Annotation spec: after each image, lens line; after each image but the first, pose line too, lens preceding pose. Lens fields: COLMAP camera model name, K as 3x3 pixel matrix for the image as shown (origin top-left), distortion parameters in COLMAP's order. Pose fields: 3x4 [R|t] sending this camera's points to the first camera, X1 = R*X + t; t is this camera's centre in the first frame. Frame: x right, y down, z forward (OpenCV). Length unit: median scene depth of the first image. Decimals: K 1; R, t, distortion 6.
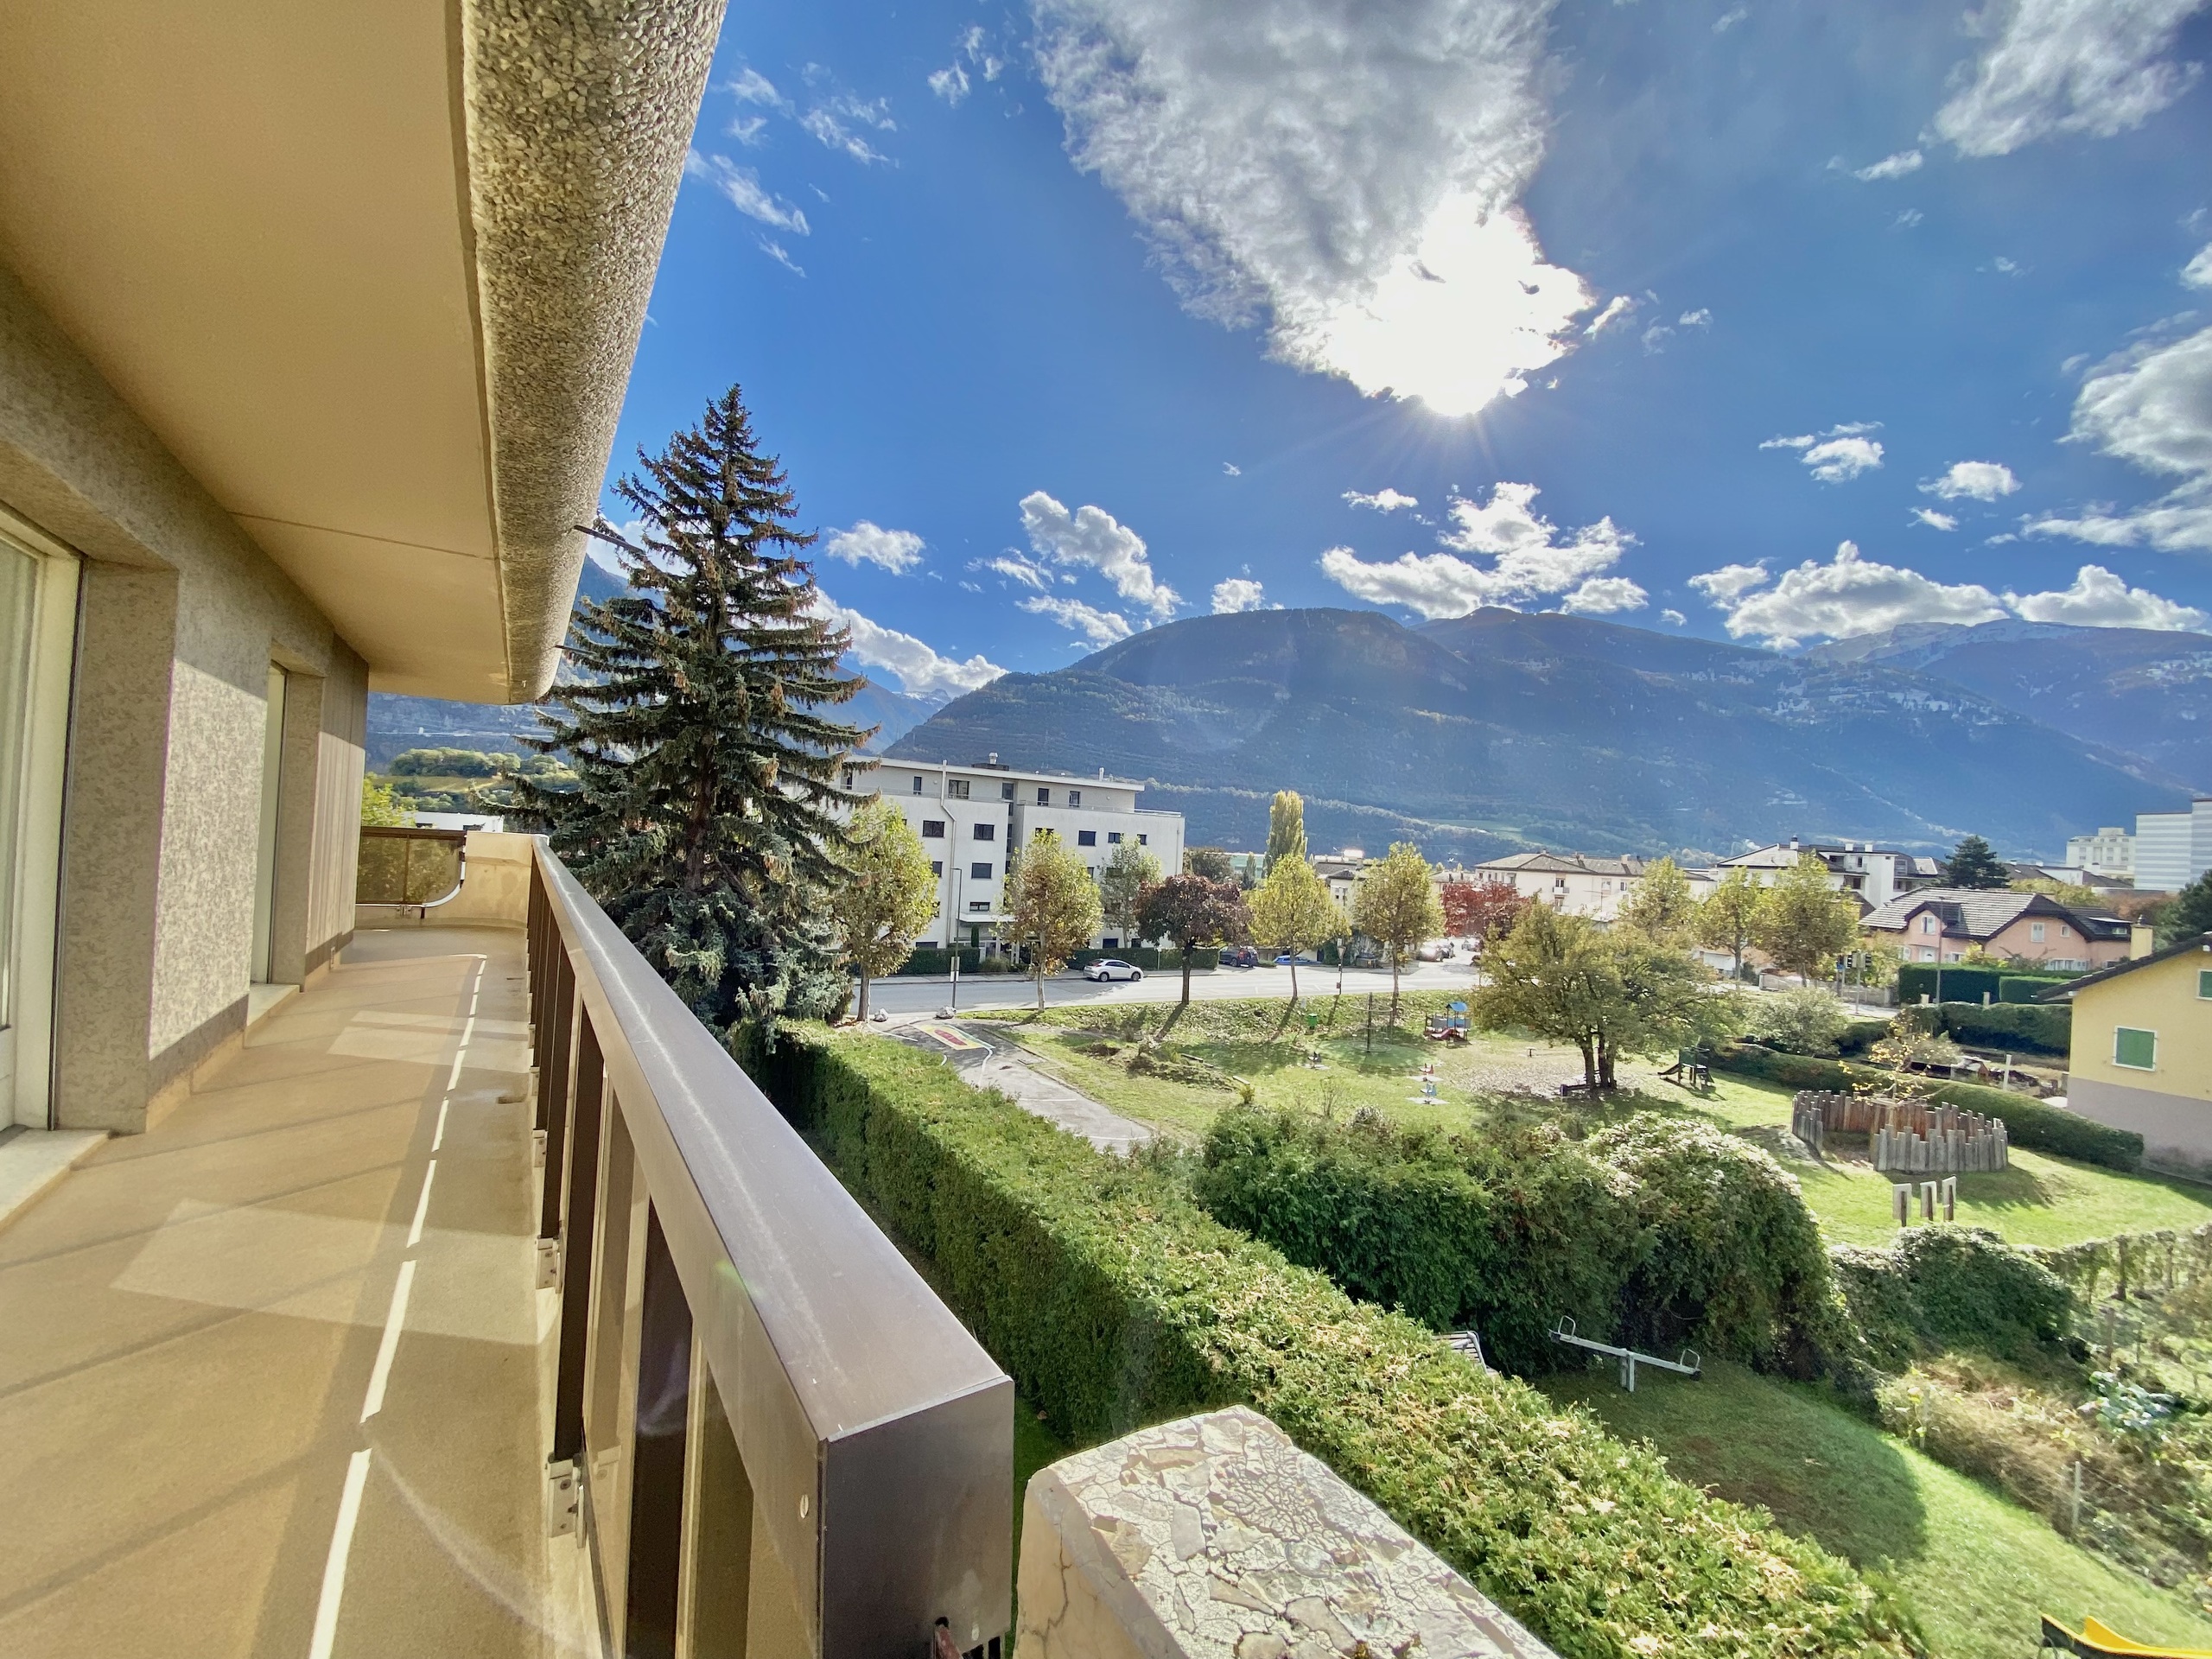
lens RADIAL K [[894.9, 0, 1101.6], [0, 894.9, 827.3], [0, 0, 1]] dist [0.005147, -0.013882]
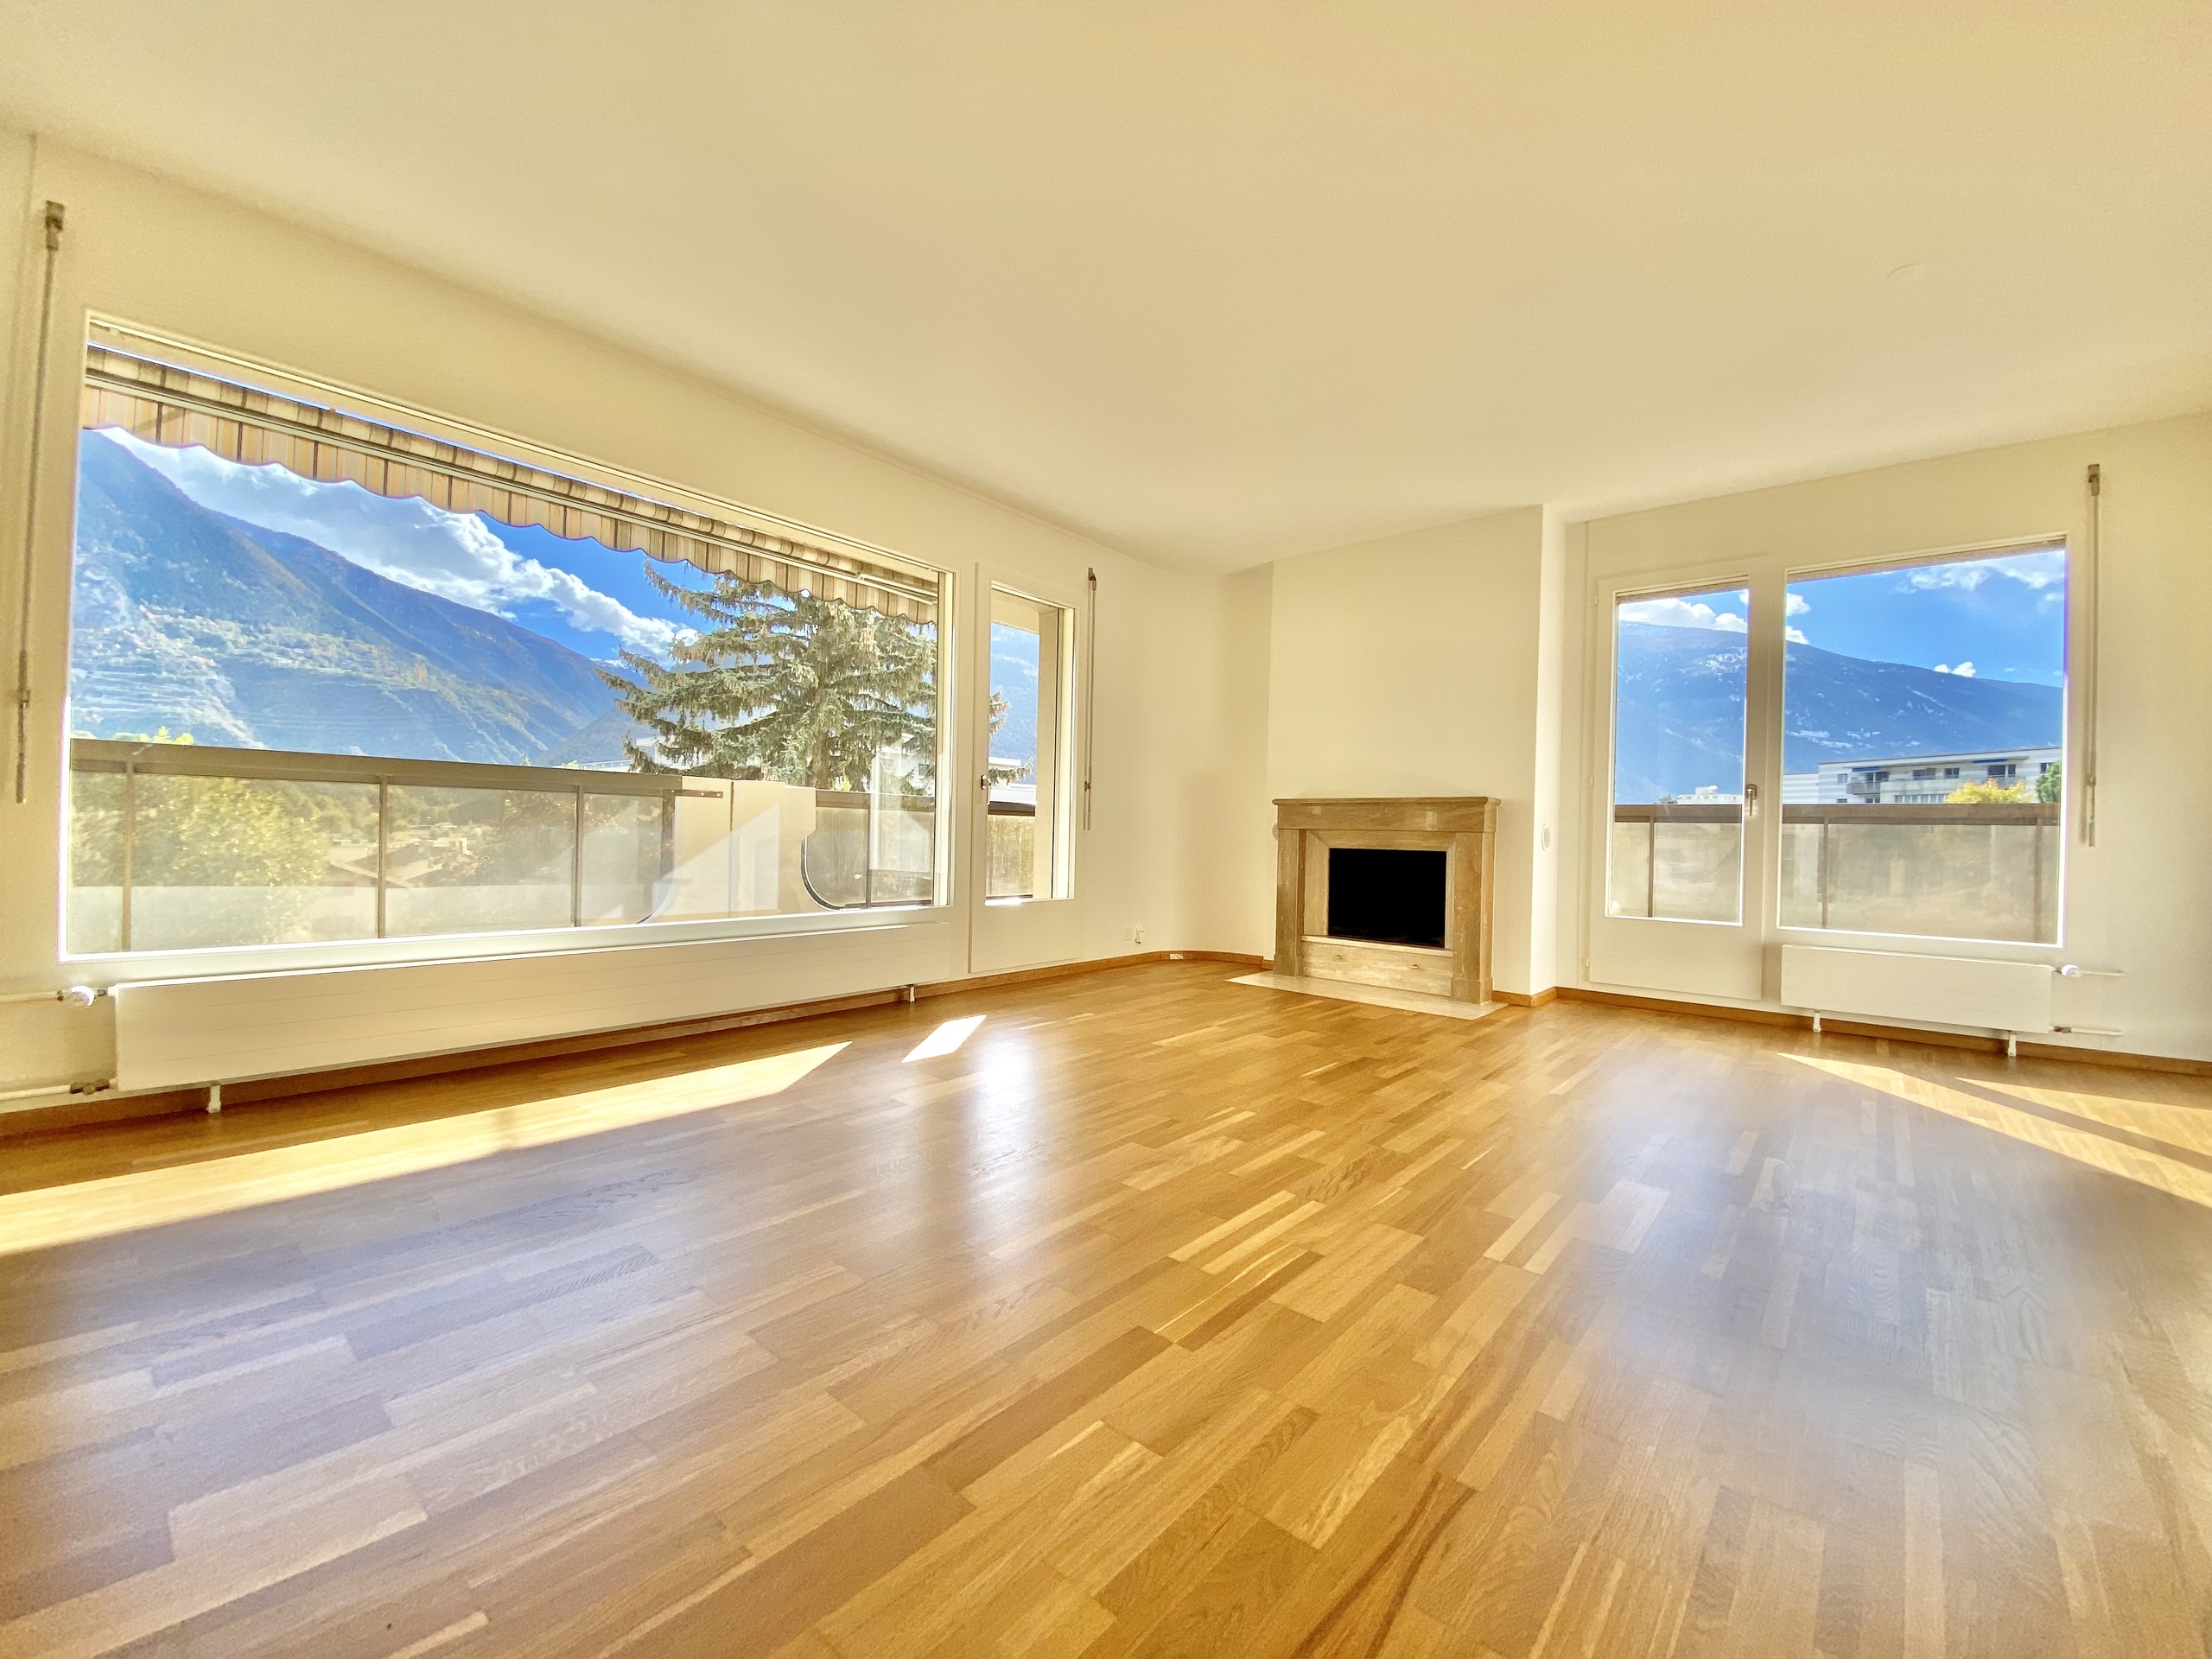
lens RADIAL K [[894.9, 0, 1109.4], [0, 894.9, 850.2], [0, 0, 1]] dist [0.005147, -0.013882]
pose [[0.956405, -0.038861, 0.289448, -0.392223], [0.024282, 0.998257, 0.053792, 0.000632], [-0.291034, -0.044418, 0.955681, 0.101961]]
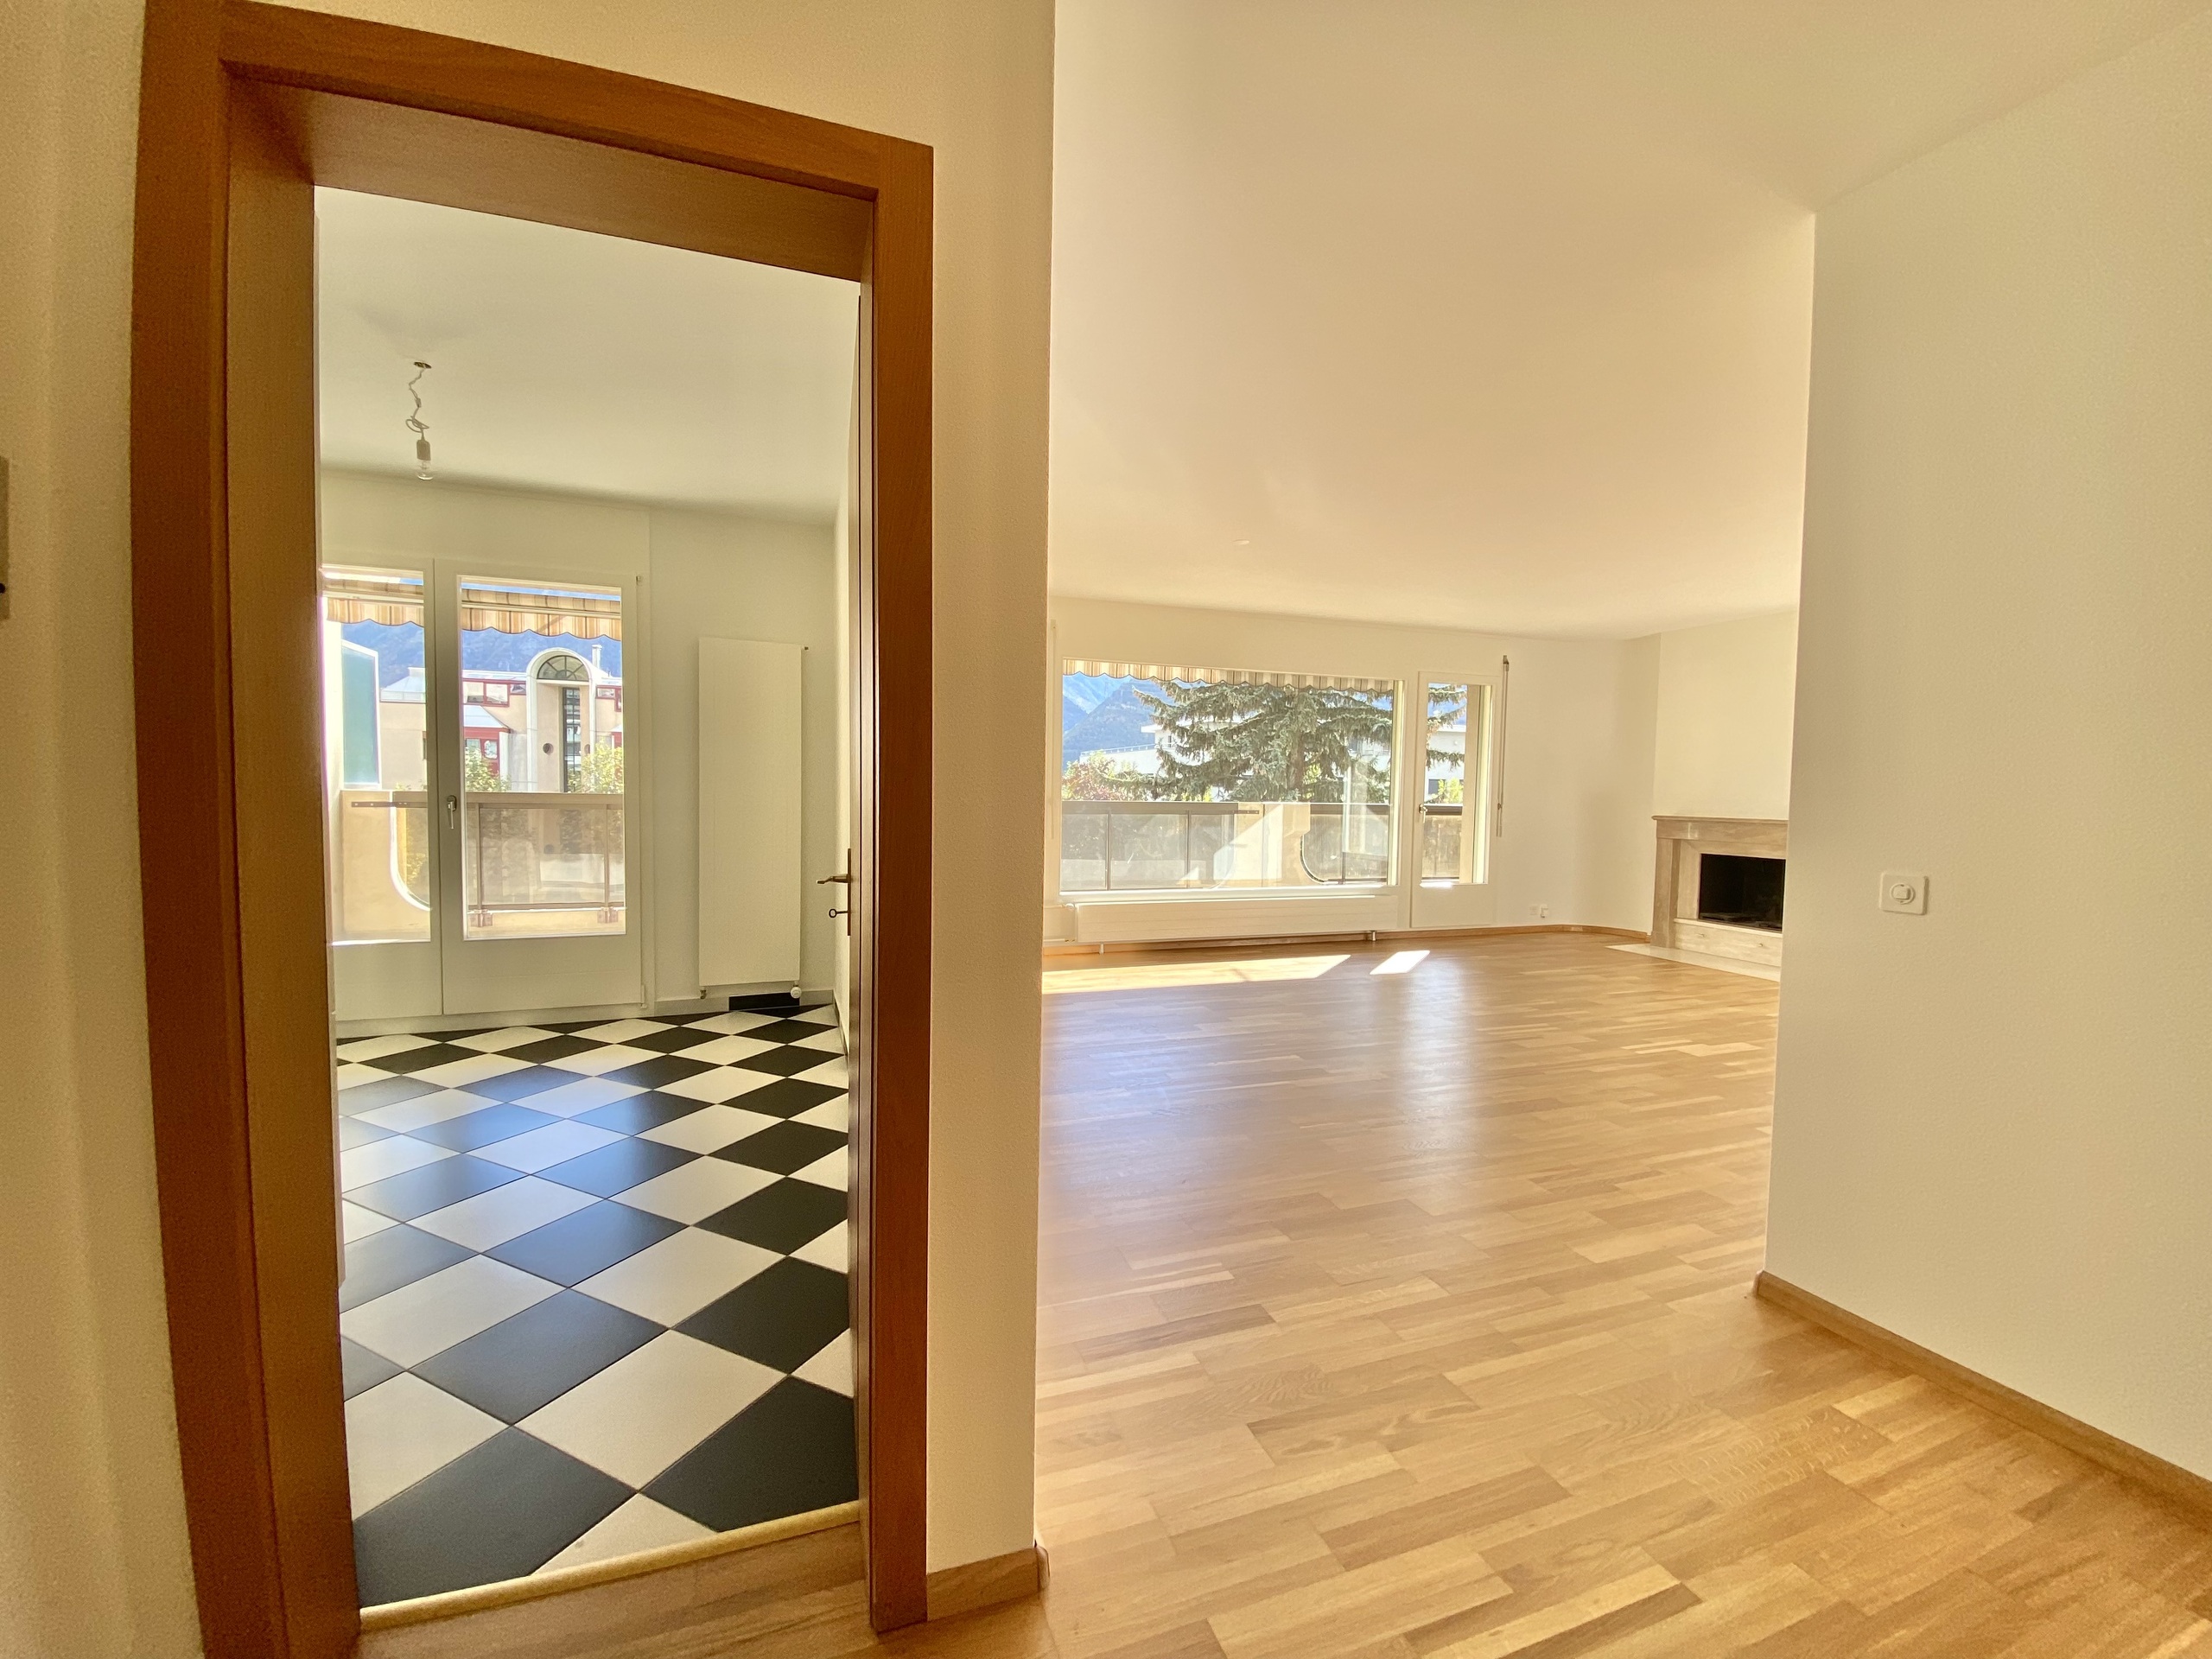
lens RADIAL K [[894.9, 0, 1092.3], [0, 894.9, 838.0], [0, 0, 1]] dist [0.005147, -0.013882]
pose [[0.972991, -0.026755, -0.229286, -0.401494], [0.040931, 0.997518, 0.057293, -0.015960], [0.227184, -0.065131, 0.971672, -0.027617]]
